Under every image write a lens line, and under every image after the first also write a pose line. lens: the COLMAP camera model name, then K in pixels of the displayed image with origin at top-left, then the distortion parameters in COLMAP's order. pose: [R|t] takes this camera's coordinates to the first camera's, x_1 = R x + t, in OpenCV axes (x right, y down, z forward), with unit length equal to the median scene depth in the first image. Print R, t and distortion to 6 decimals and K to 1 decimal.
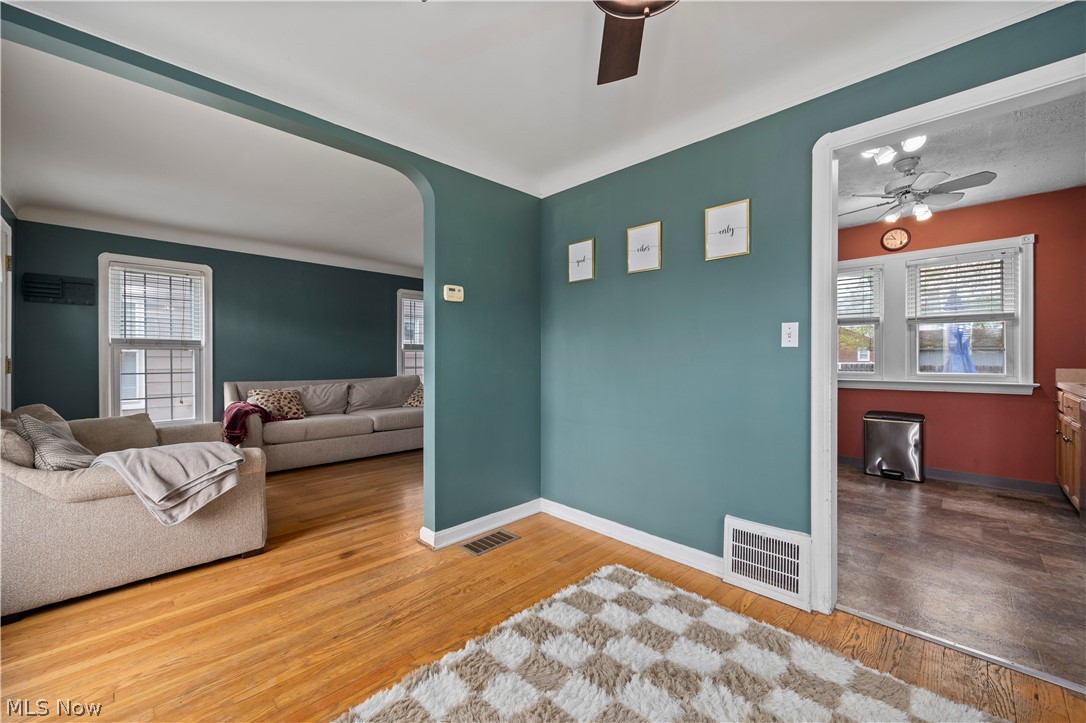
lens RADIAL K [[426.7, 0, 541.9], [0, 426.7, 361.2], [0, 0, 1]] dist [-0.005954, -0.000213]
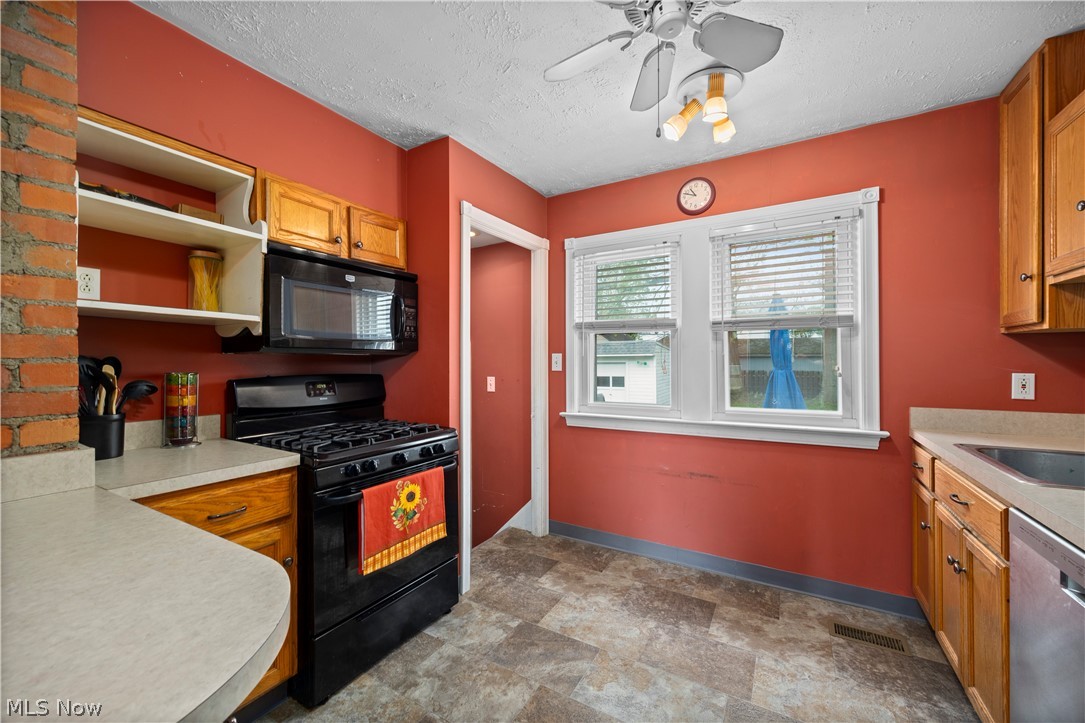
lens RADIAL K [[426.3, 0, 547.8], [0, 426.3, 363.5], [0, 0, 1]] dist [-0.005954, -0.000213]
pose [[0.963974, -0.007418, 0.265892, 0.522808], [0.007046, 0.999972, 0.002353, -0.048403], [-0.265902, -0.000395, 0.964000, 0.521469]]
